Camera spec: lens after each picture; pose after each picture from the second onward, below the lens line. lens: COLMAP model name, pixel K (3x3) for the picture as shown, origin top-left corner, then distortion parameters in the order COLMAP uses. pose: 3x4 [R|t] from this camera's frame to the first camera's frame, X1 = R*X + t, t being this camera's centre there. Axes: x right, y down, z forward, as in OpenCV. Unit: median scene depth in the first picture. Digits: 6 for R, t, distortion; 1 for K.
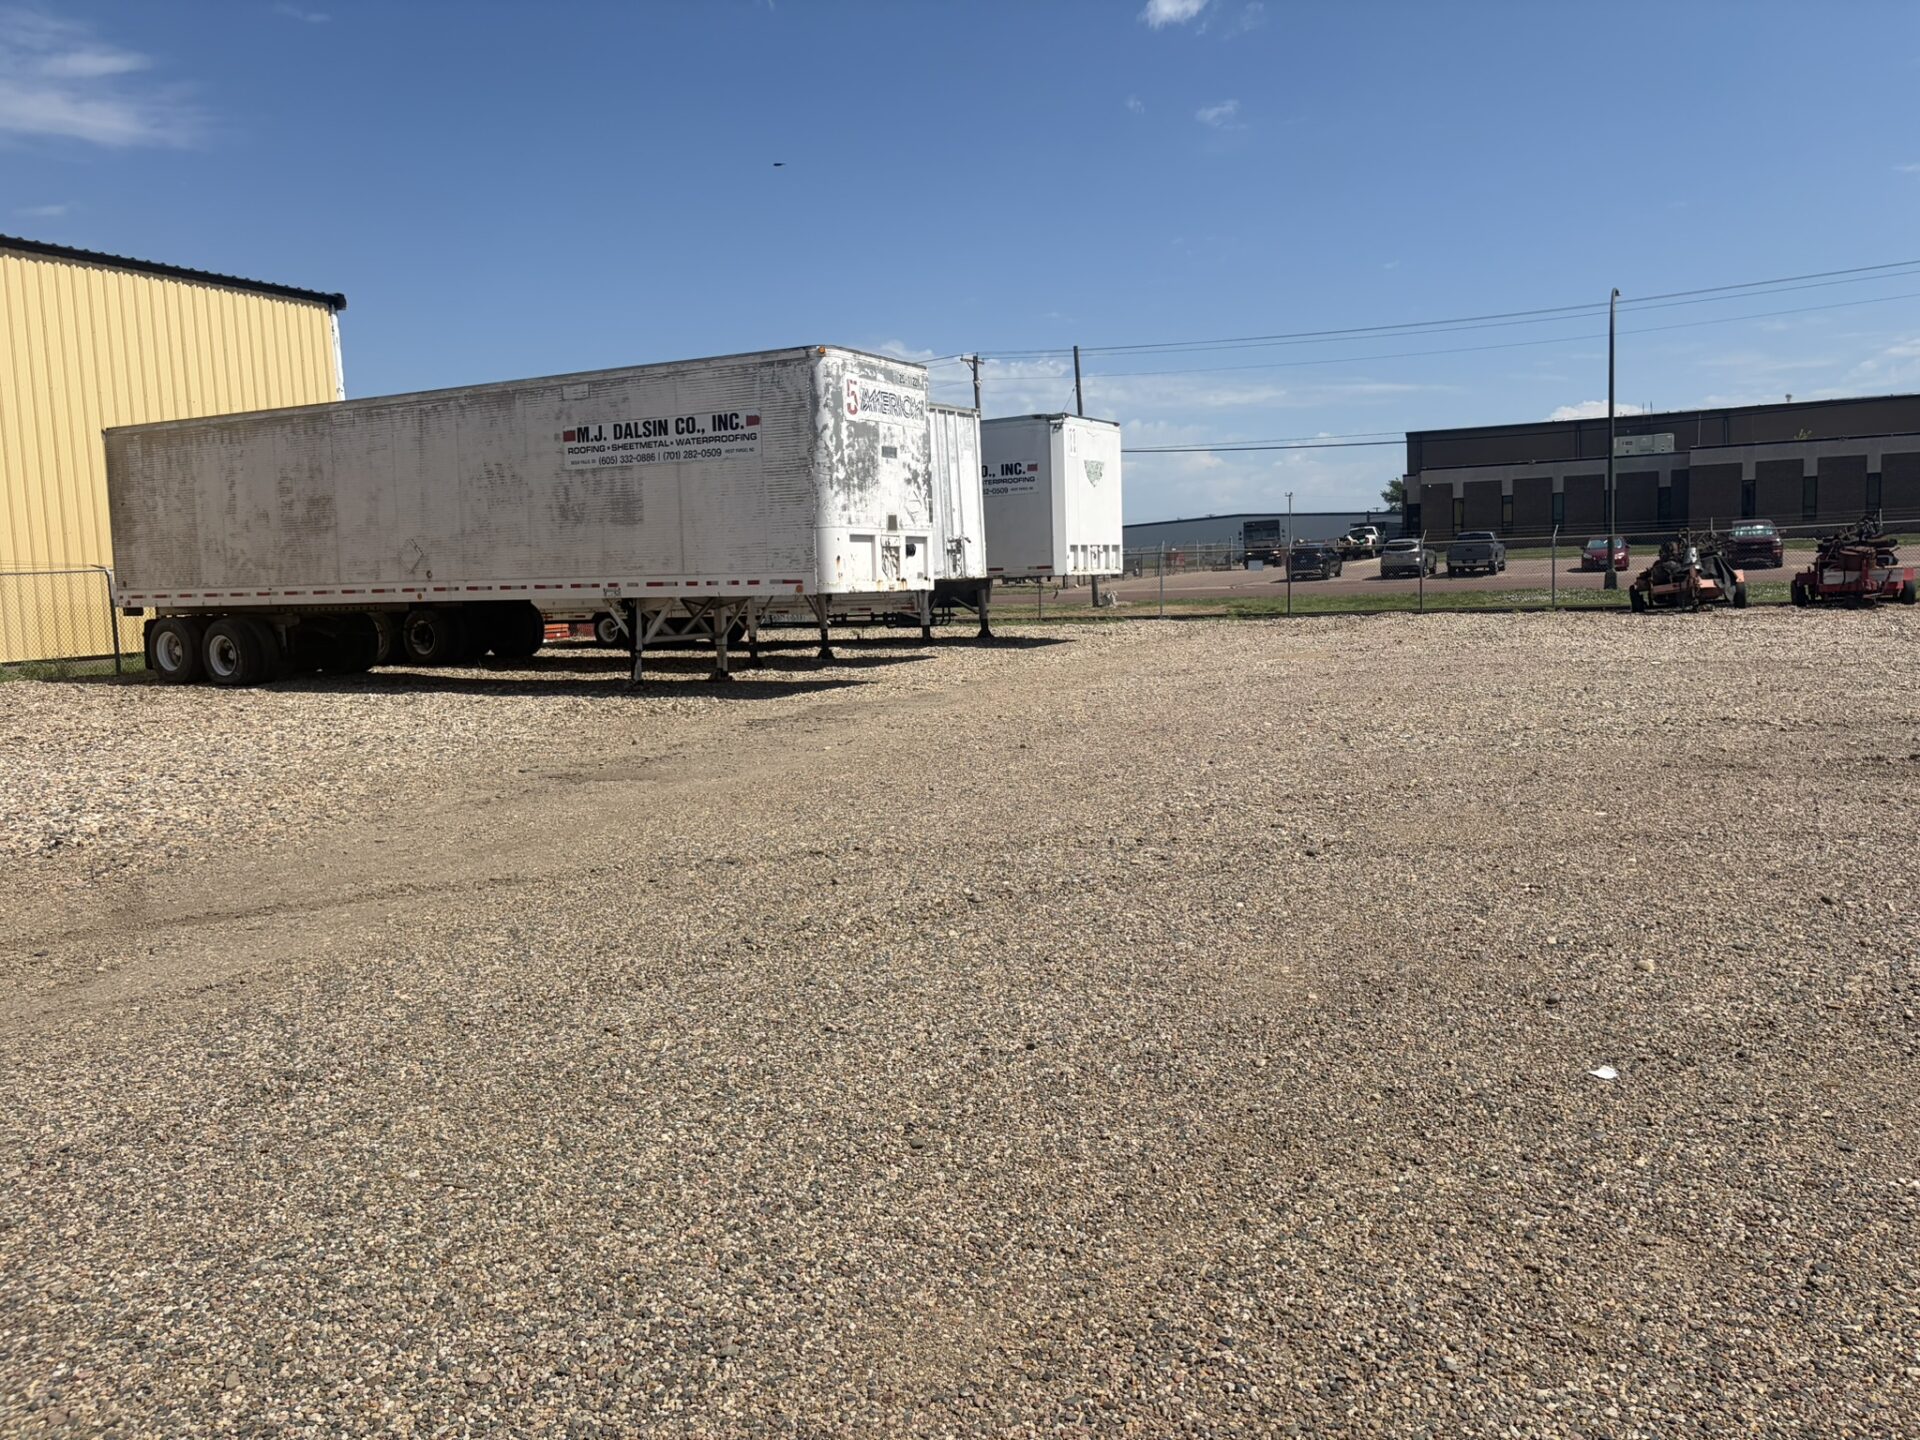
lens RADIAL K [[1385.9, 0, 951.9], [0, 1385.9, 712.4], [0, 0, 1]] dist [0.012369, -0.007699]
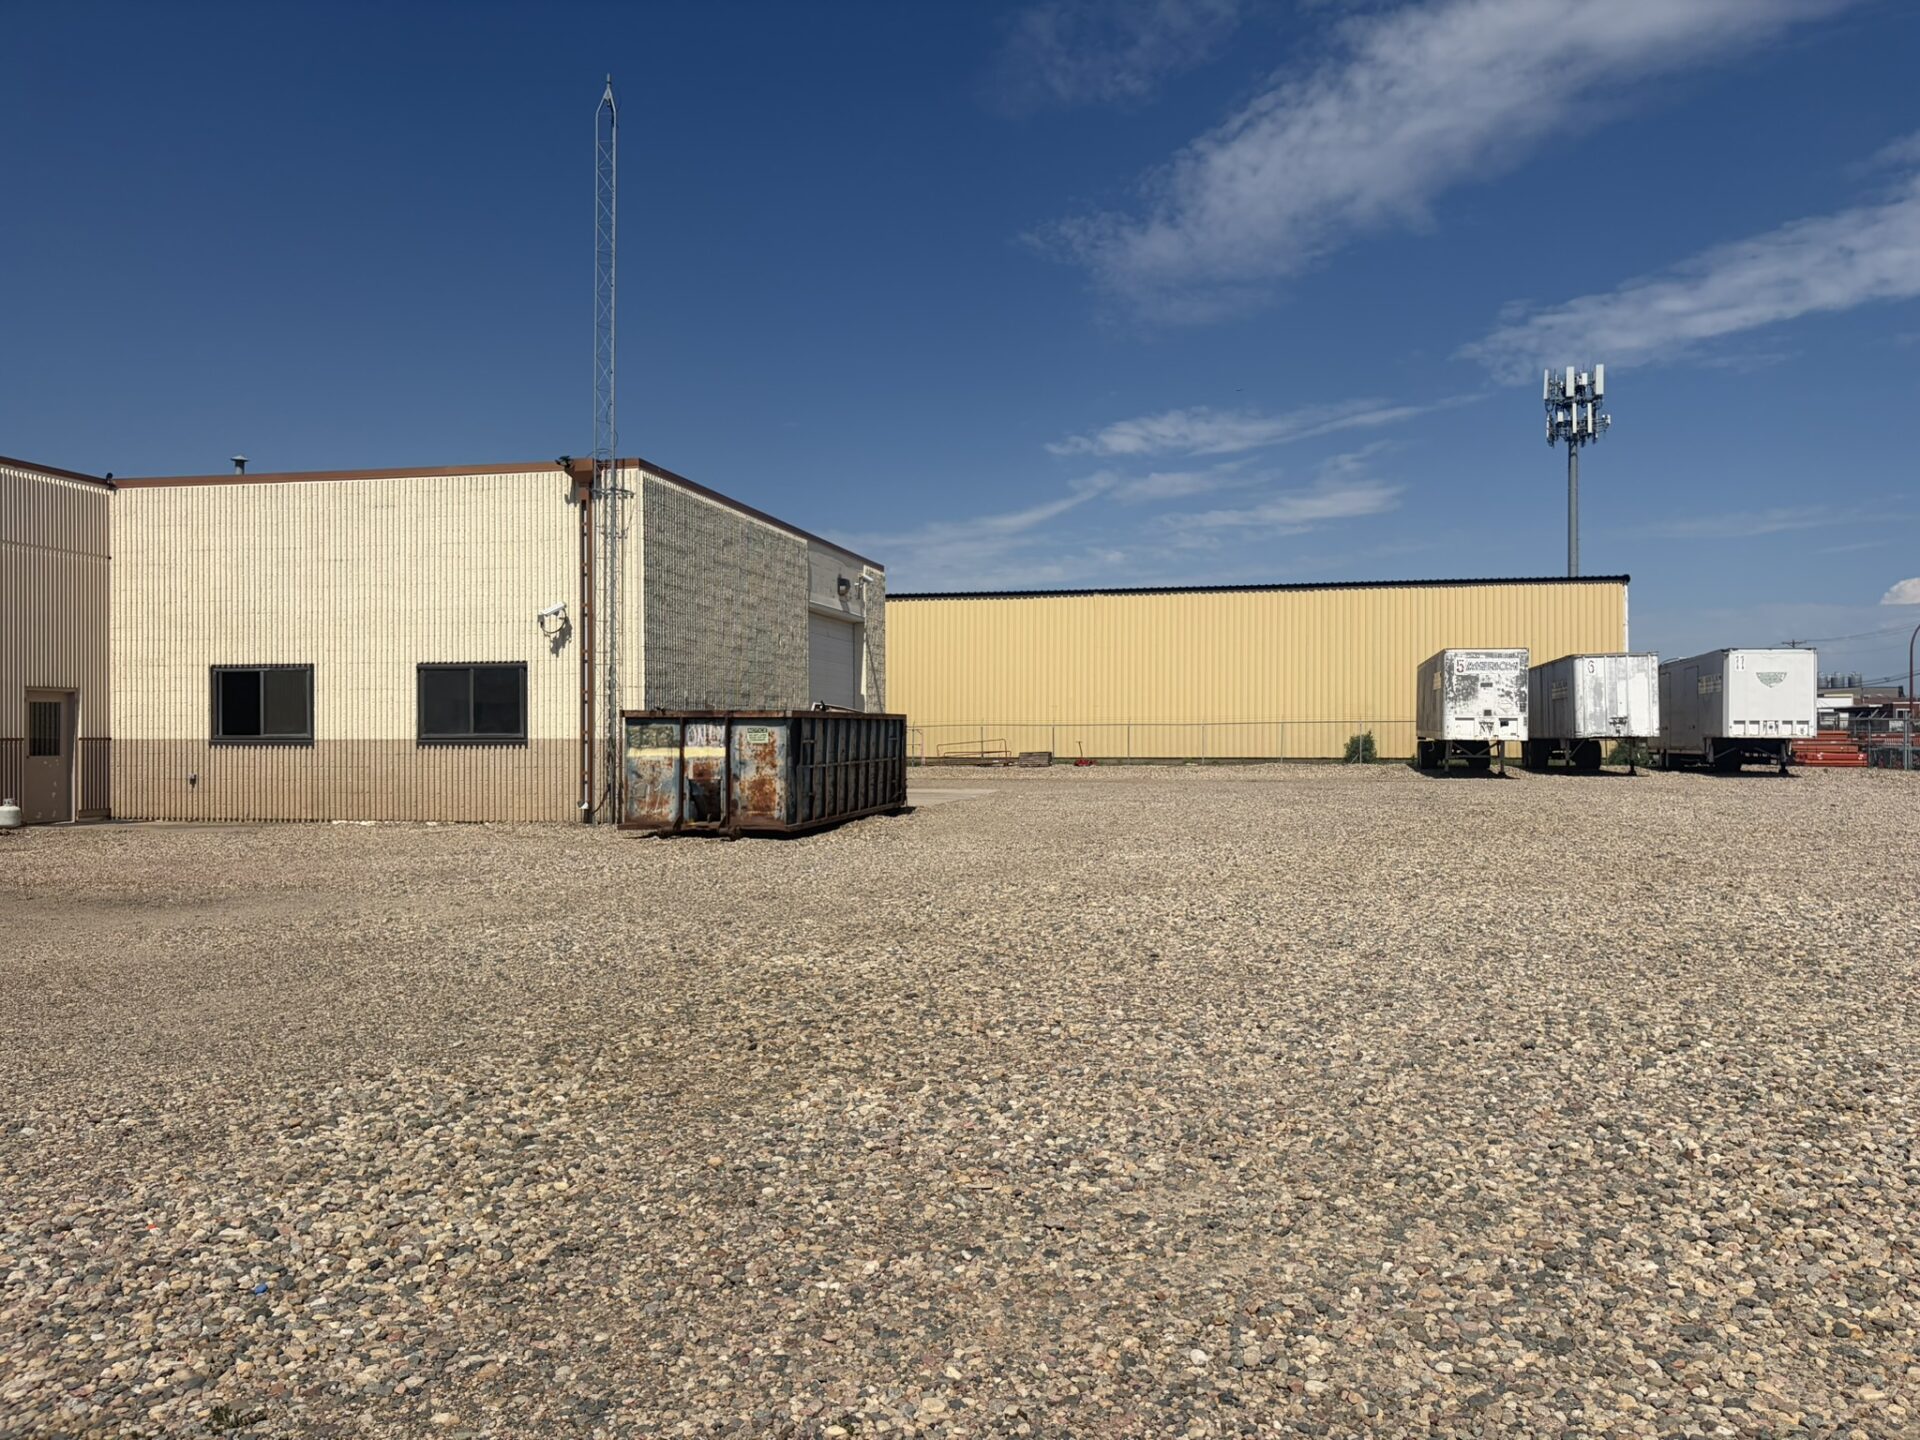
lens RADIAL K [[1452.0, 0, 955.0], [0, 1452.0, 726.4], [0, 0, 1]] dist [0.052994, -0.050924]
pose [[0.254210, 0.023258, -0.966869, 2.264435], [-0.110462, 0.993867, -0.005135, 0.007776], [0.960820, 0.108107, 0.255220, -0.596559]]
